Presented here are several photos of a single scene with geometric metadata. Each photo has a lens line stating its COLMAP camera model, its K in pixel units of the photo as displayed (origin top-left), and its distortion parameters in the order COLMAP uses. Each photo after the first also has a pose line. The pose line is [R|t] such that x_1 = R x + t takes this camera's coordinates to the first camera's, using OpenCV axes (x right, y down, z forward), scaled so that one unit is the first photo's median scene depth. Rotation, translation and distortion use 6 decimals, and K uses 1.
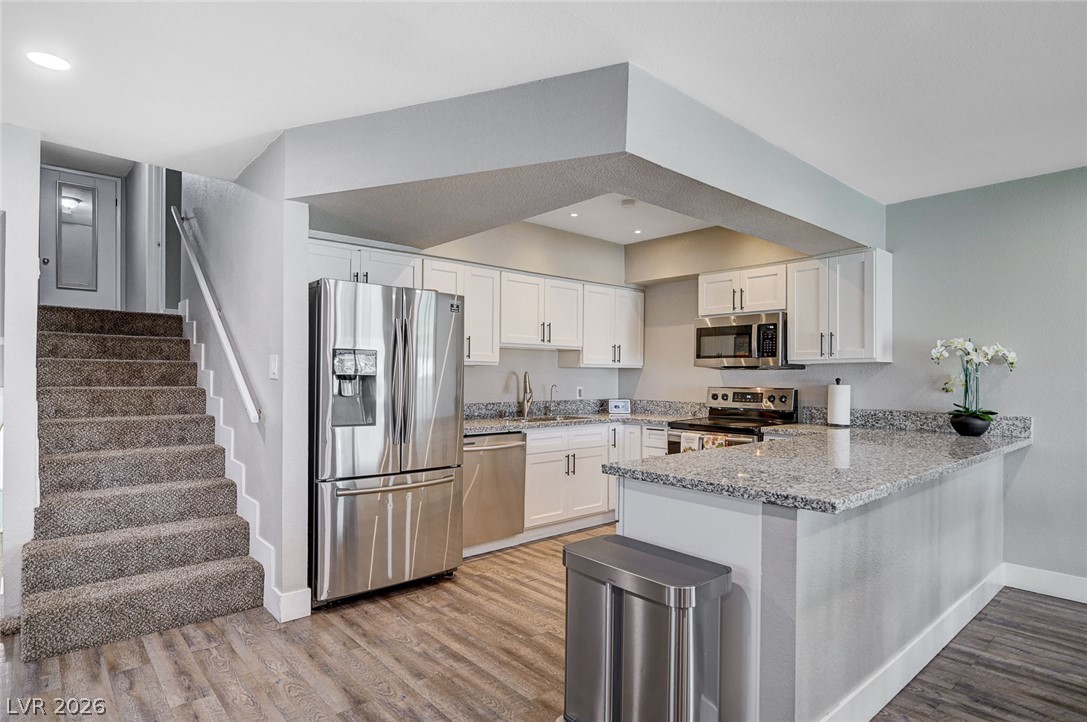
lens RADIAL K [[587.8, 0, 548.4], [0, 587.8, 379.9], [0, 0, 1]] dist [-0.003028, -0.000890]
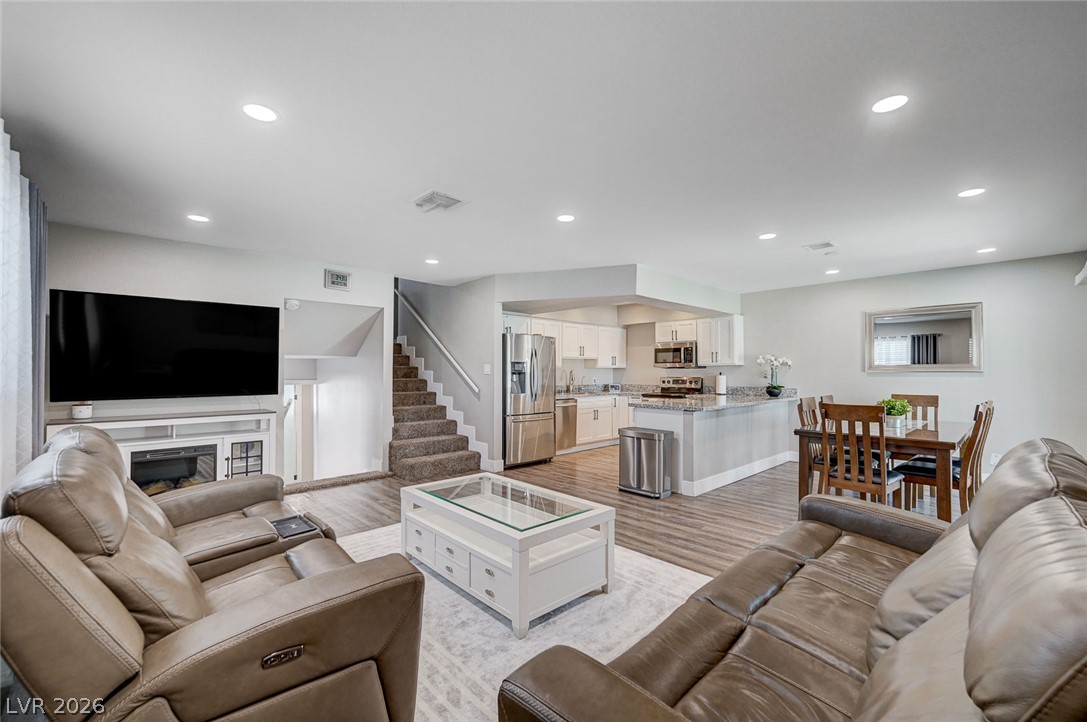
lens RADIAL K [[455.0, 0, 548.7], [0, 455.0, 372.4], [0, 0, 1]] dist [0.001122, -0.000342]
pose [[0.999059, -0.007246, 0.042770, -0.248111], [0.007543, 0.999948, -0.006791, 0.004353], [-0.042719, 0.007107, 0.999062, -0.760721]]
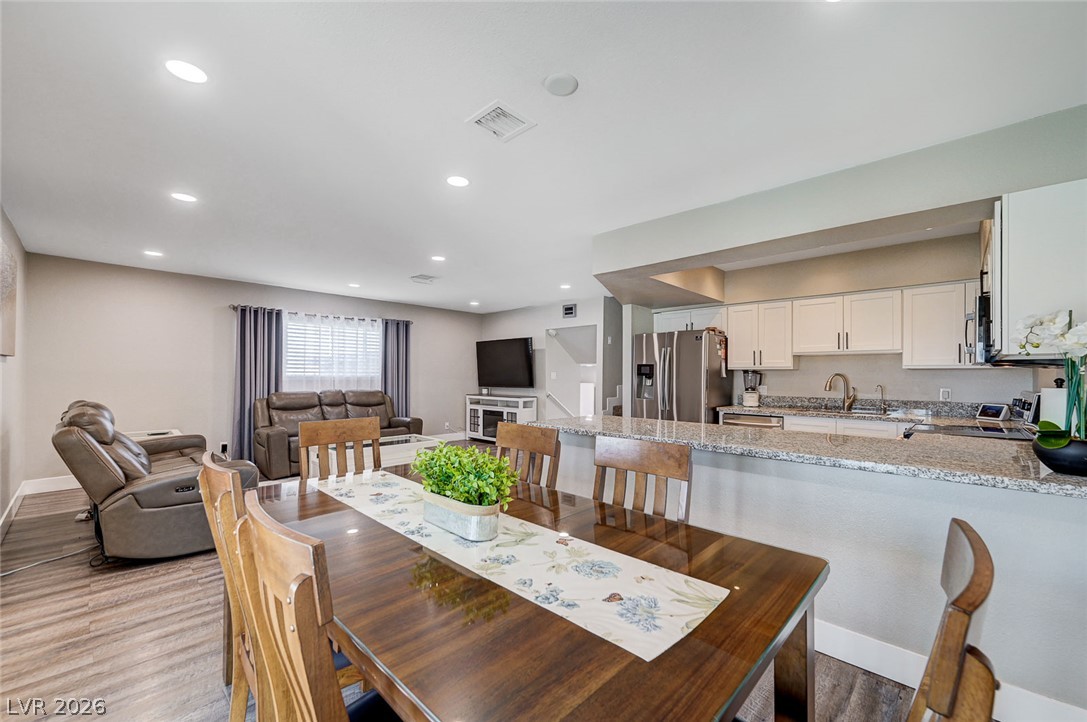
lens RADIAL K [[435.7, 0, 546.7], [0, 435.7, 373.3], [0, 0, 1]] dist [0.001840, 0.000444]
pose [[0.085546, -0.011091, -0.996272, 1.106228], [-0.013144, 0.999838, -0.012260, 0.005929], [0.996247, 0.014144, 0.085387, 0.427255]]
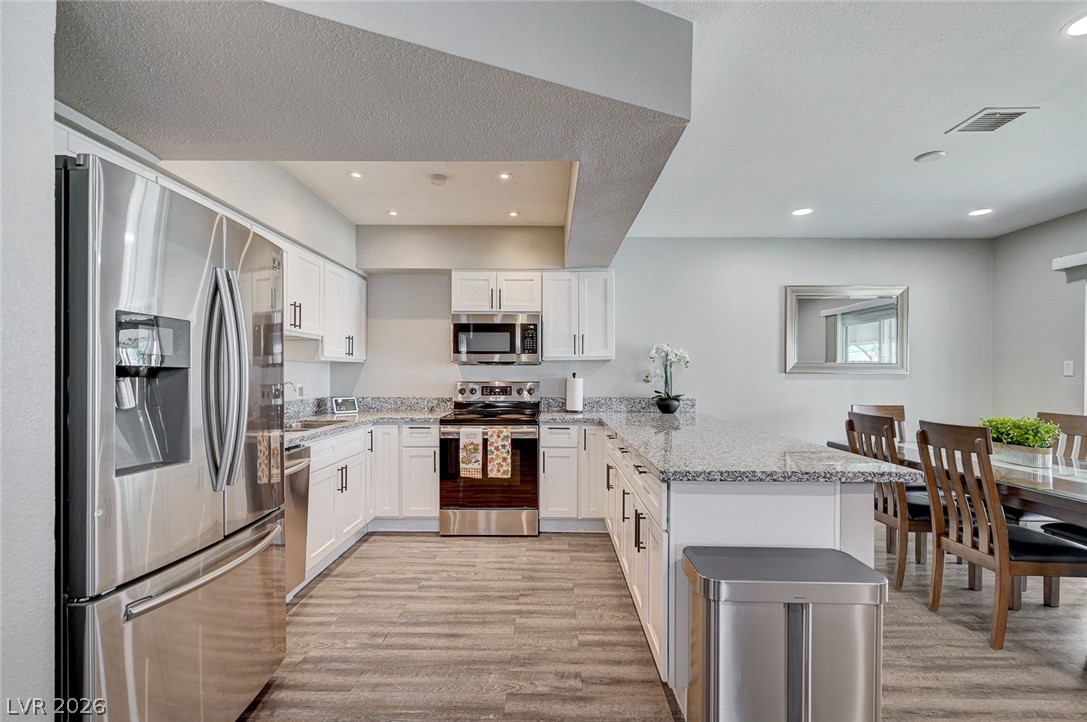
lens RADIAL K [[504.3, 0, 546.8], [0, 504.3, 376.0], [0, 0, 1]] dist [-0.000300, 0.000249]
pose [[0.670210, -0.007116, 0.742137, -0.370892], [0.006581, 0.999972, 0.003645, -0.000034], [-0.742142, 0.002441, 0.670238, 0.402398]]
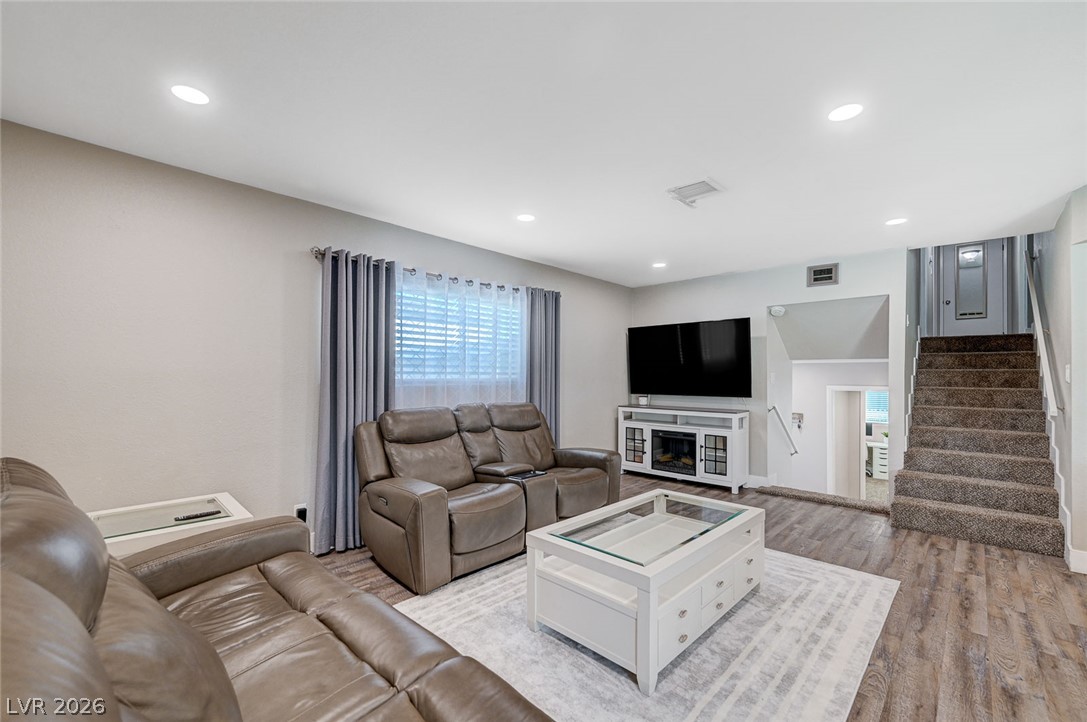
lens RADIAL K [[455.0, 0, 548.7], [0, 455.0, 372.4], [0, 0, 1]] dist [0.001122, -0.000342]
pose [[0.093304, -0.014107, -0.995538, 0.362506], [-0.011254, 0.999821, -0.015222, 0.003370], [0.995574, 0.012624, 0.093129, -0.200419]]
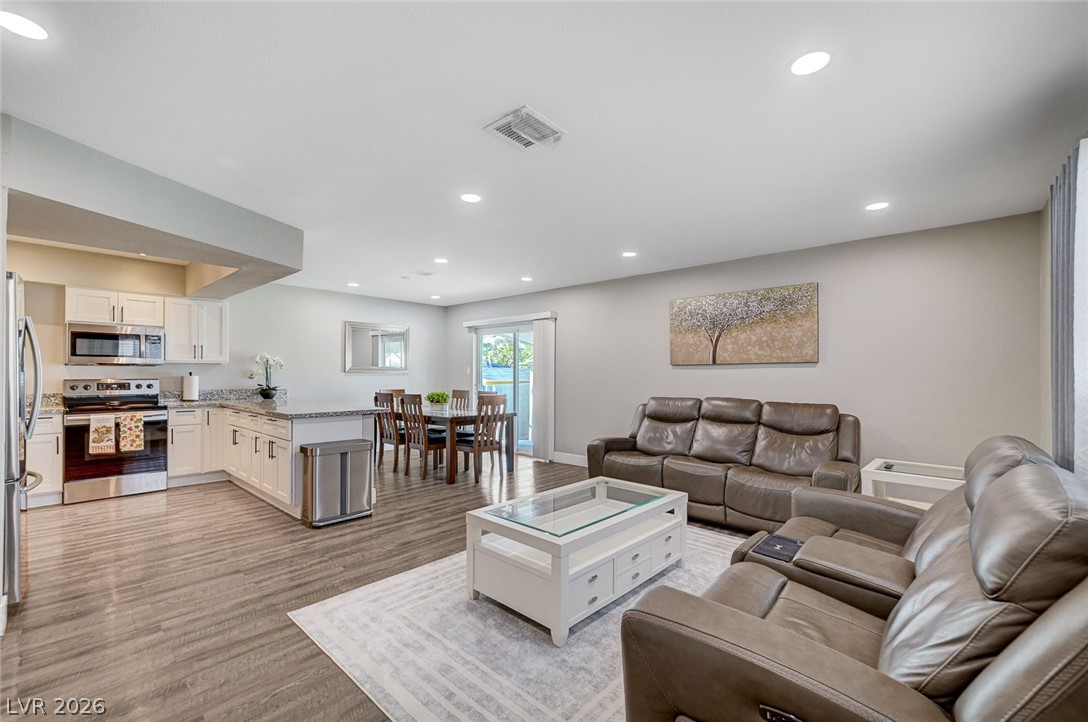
lens RADIAL K [[455.4, 0, 549.2], [0, 455.4, 372.4], [0, 0, 1]] dist [0.001122, -0.000342]
pose [[-0.118858, -0.005618, 0.992895, -1.052105], [0.001597, 0.999982, 0.005849, -0.009174], [-0.992910, 0.002281, -0.118847, 0.175956]]
